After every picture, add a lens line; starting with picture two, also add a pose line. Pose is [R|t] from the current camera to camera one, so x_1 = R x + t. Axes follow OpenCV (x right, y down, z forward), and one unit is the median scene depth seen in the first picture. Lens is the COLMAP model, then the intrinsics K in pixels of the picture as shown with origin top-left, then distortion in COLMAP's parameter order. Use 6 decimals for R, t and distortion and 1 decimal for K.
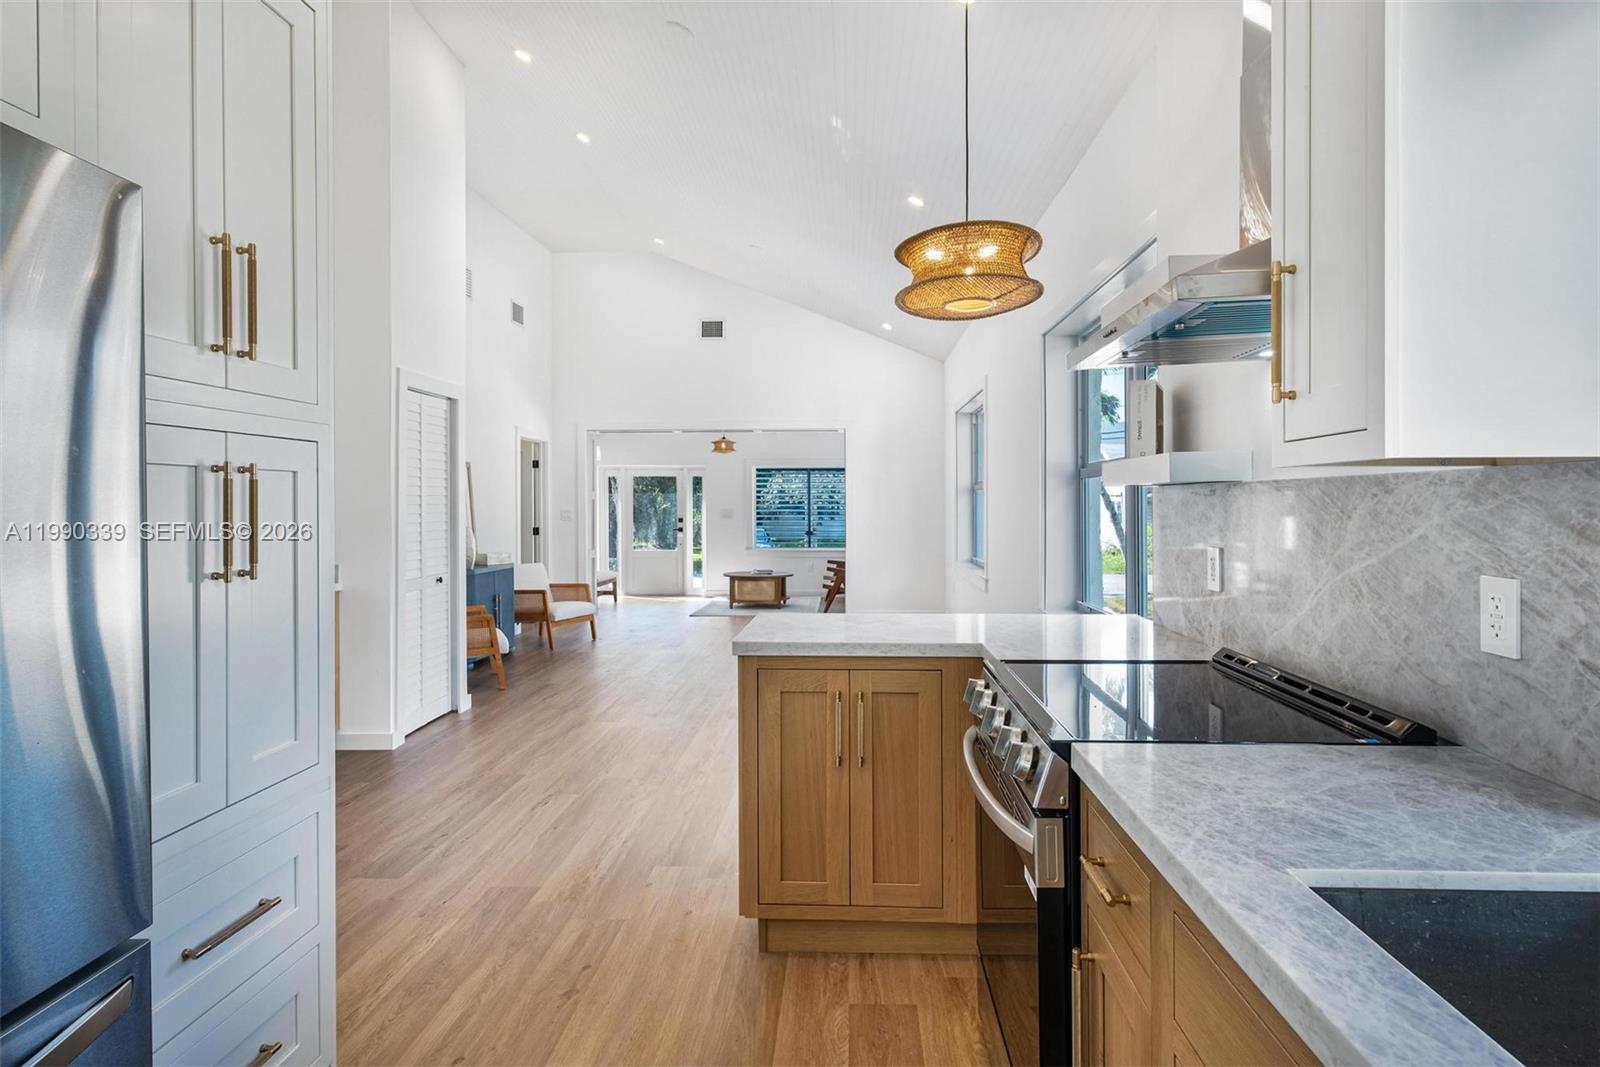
lens RADIAL K [[833.7, 0, 799.7], [0, 833.7, 518.6], [0, 0, 1]] dist [-0.000057, -0.000001]
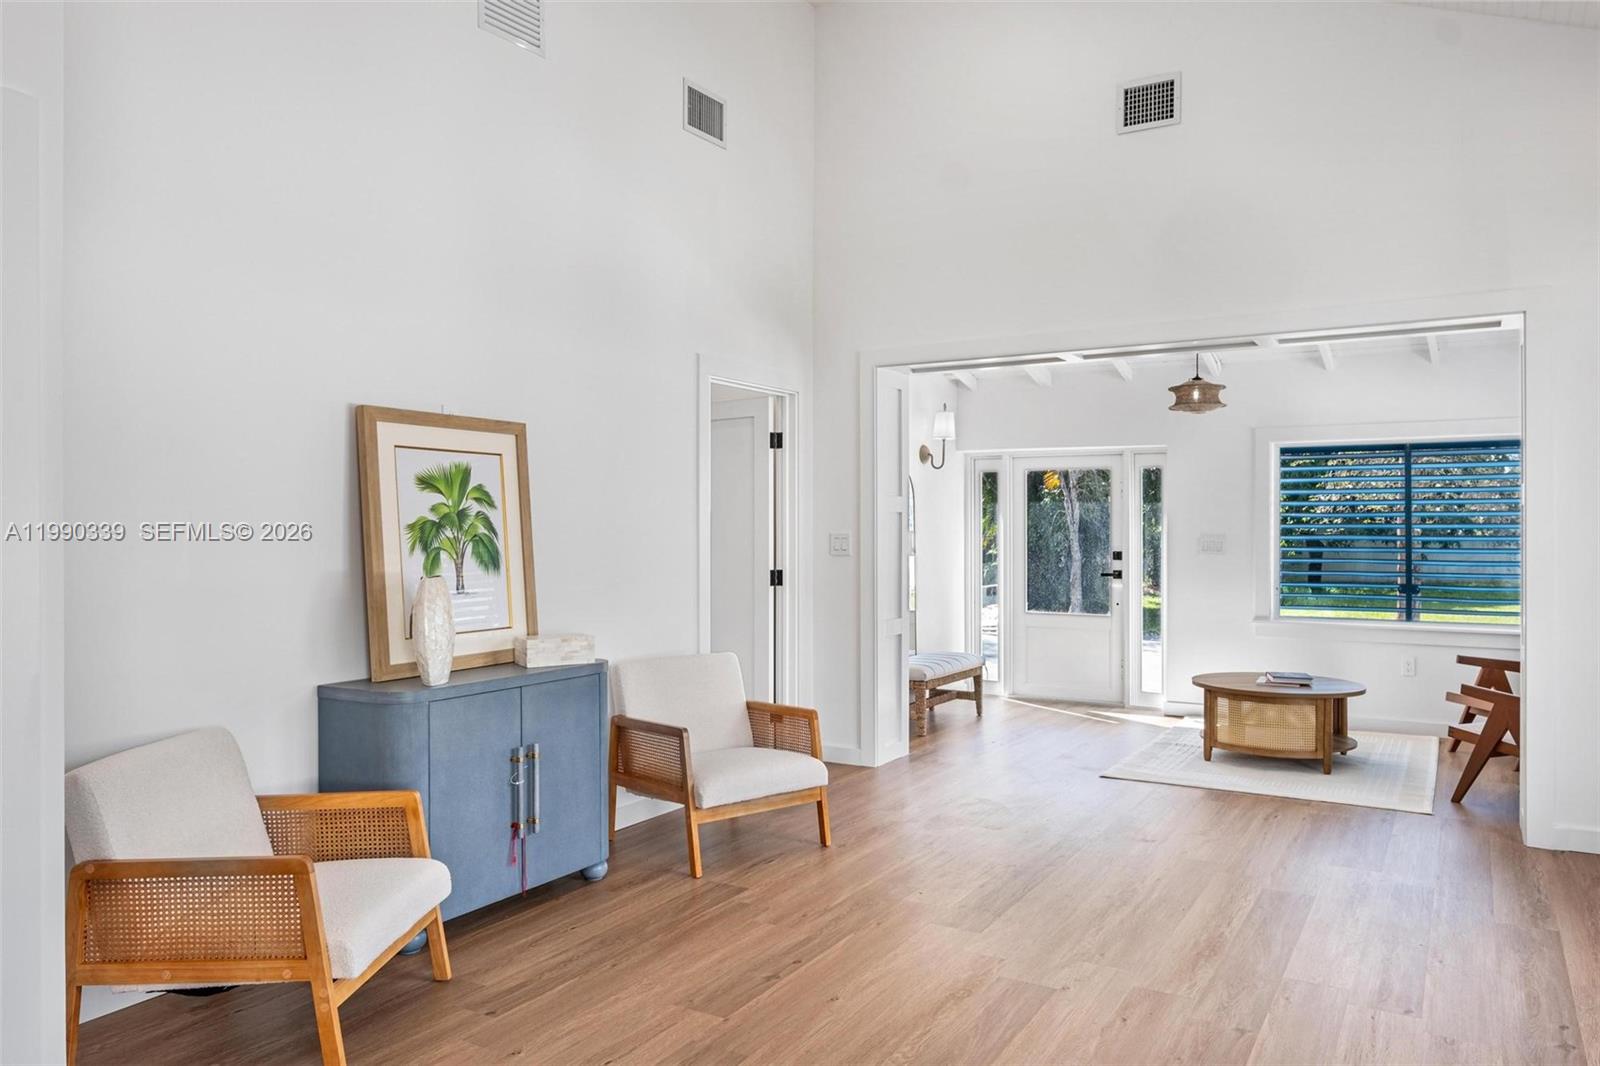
lens RADIAL K [[1111.1, 0, 813.5], [0, 1111.1, 529.6], [0, 0, 1]] dist [0.006639, 0.008158]
pose [[0.890210, 0.002239, -0.455545, -0.000344], [-0.008889, 0.999883, -0.012456, -0.004487], [0.455464, 0.015138, 0.890126, 0.359491]]
